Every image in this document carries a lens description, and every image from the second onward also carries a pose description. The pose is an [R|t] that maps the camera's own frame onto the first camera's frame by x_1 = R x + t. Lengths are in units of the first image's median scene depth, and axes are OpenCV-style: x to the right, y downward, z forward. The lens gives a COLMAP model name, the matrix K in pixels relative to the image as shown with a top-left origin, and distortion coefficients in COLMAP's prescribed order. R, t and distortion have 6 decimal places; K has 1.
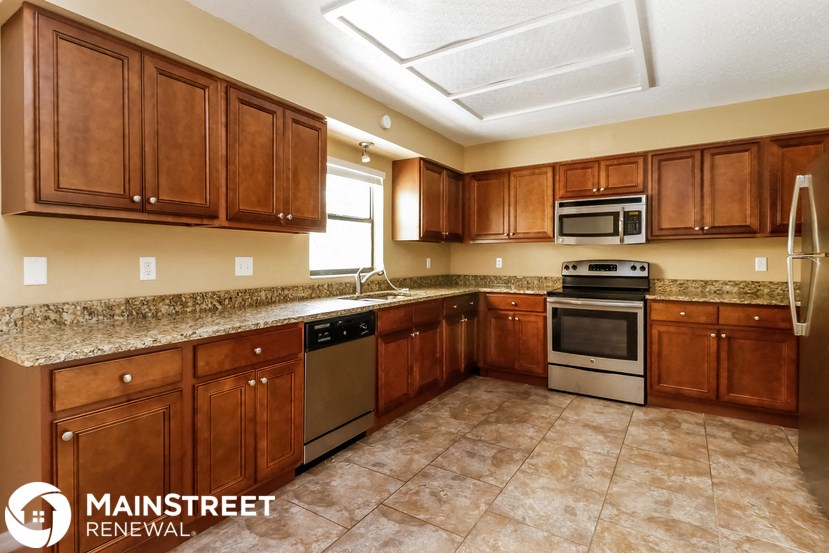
lens RADIAL K [[398.9, 0, 435.4], [0, 398.9, 261.3], [0, 0, 1]] dist [0.000144, -0.000862]
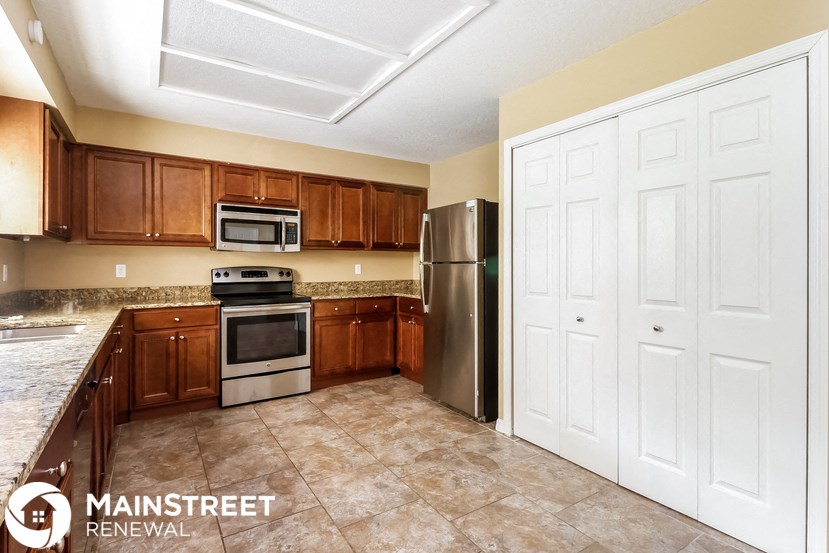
lens RADIAL K [[382.1, 0, 411.3], [0, 382.1, 266.3], [0, 0, 1]] dist [0.012416, -0.000638]
pose [[0.461840, -0.003777, 0.886955, -0.318468], [0.006845, 0.999976, 0.000694, -0.002526], [-0.886937, 0.005750, 0.461855, 0.219188]]
